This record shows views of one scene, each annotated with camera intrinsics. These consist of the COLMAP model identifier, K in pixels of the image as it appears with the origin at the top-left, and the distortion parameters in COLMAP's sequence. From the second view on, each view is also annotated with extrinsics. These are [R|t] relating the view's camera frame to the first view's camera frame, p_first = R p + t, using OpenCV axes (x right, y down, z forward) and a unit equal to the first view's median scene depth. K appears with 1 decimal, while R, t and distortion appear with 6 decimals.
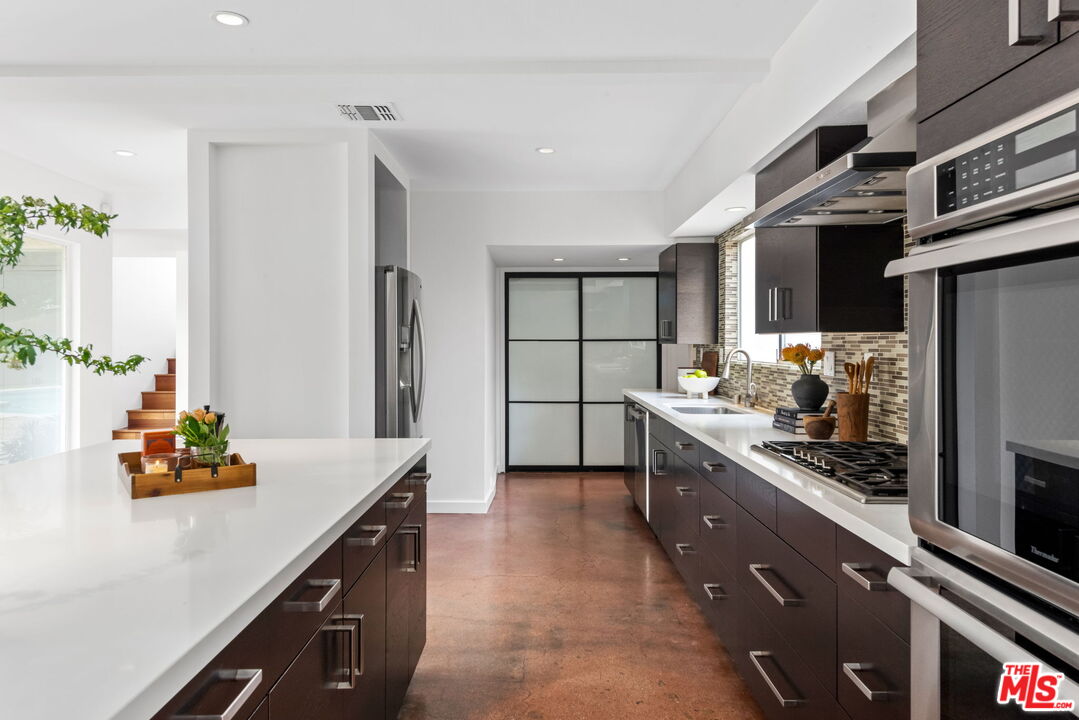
lens RADIAL K [[624.9, 0, 539.9], [0, 624.9, 346.8], [0, 0, 1]] dist [-0.000467, -0.000294]
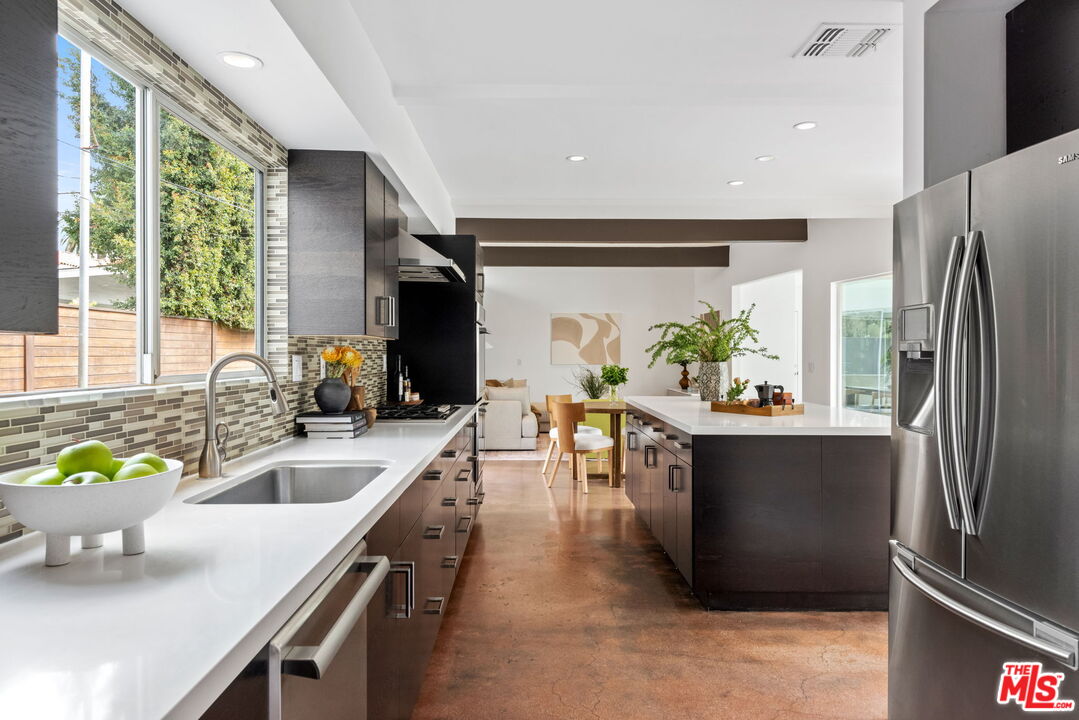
lens RADIAL K [[624.9, 0, 539.9], [0, 624.9, 346.8], [0, 0, 1]] dist [-0.000467, -0.000294]
pose [[-0.999810, 0.002005, -0.019366, 0.121895], [0.002094, 0.999987, -0.004580, 0.000698], [0.019356, -0.004620, -0.999802, 1.922172]]
